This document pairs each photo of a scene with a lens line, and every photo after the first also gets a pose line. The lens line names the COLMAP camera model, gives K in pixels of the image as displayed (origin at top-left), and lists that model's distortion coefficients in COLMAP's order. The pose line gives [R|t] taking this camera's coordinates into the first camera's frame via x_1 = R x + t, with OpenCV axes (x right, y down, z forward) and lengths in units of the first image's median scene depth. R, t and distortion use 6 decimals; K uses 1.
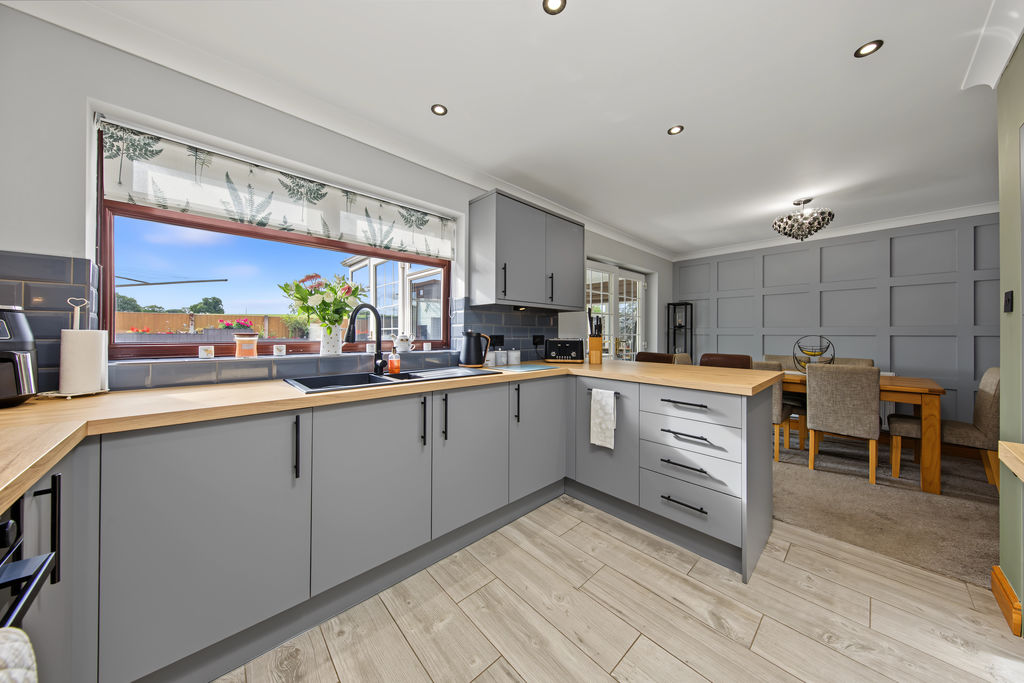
lens RADIAL K [[330.4, 0, 511.2], [0, 330.4, 334.0], [0, 0, 1]] dist [0.001706, -0.000175]
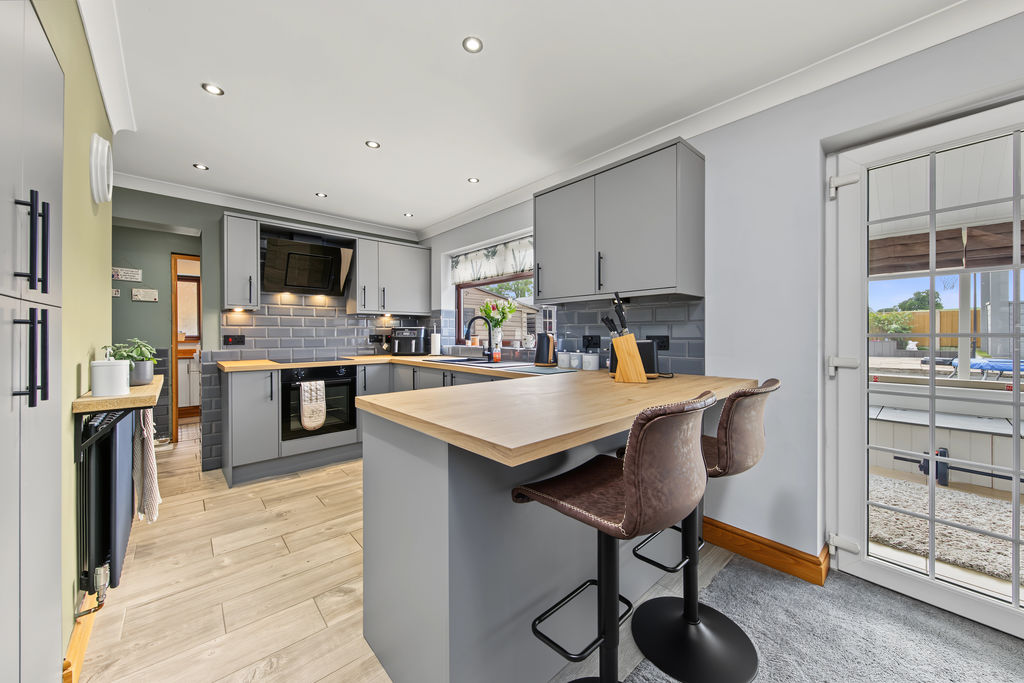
lens RADIAL K [[367.3, 0, 515.6], [0, 367.3, 339.1], [0, 0, 1]] dist [0.000971, 0.000233]
pose [[-0.000491, 0.008842, -0.999961, 1.248802], [0.002151, 0.999959, 0.008841, 0.005454], [0.999998, -0.002147, -0.000510, 1.062410]]
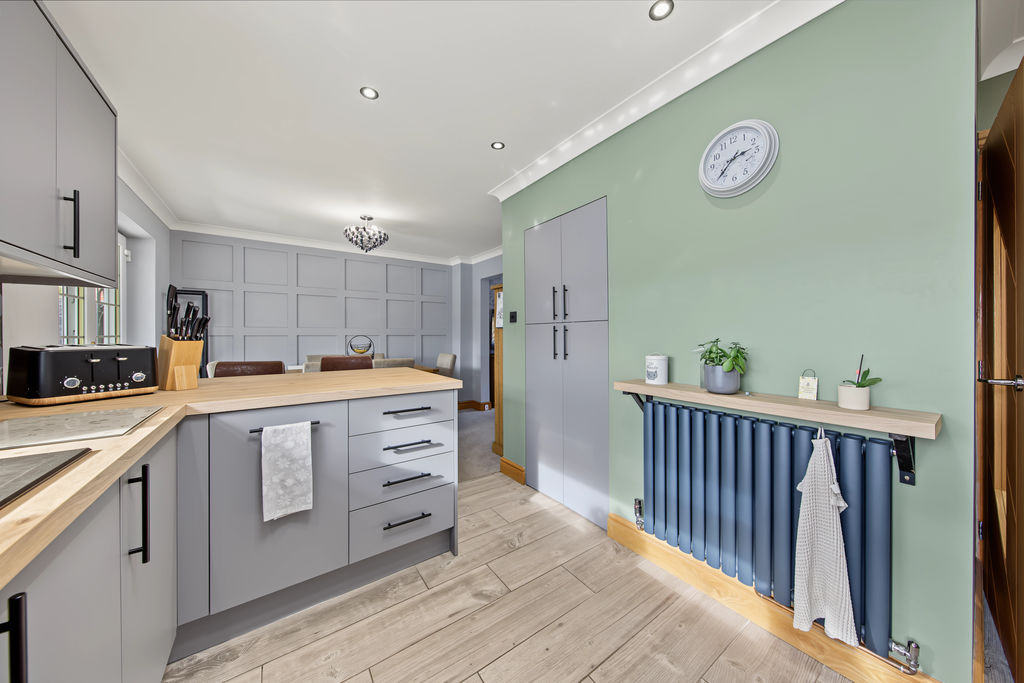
lens RADIAL K [[337.5, 0, 518.7], [0, 337.5, 335.8], [0, 0, 1]] dist [0.000677, -0.000309]
pose [[0.109399, -0.006647, 0.993976, -0.315496], [0.001373, 0.999978, 0.006536, -0.002059], [-0.993997, 0.000650, 0.109406, 0.510953]]
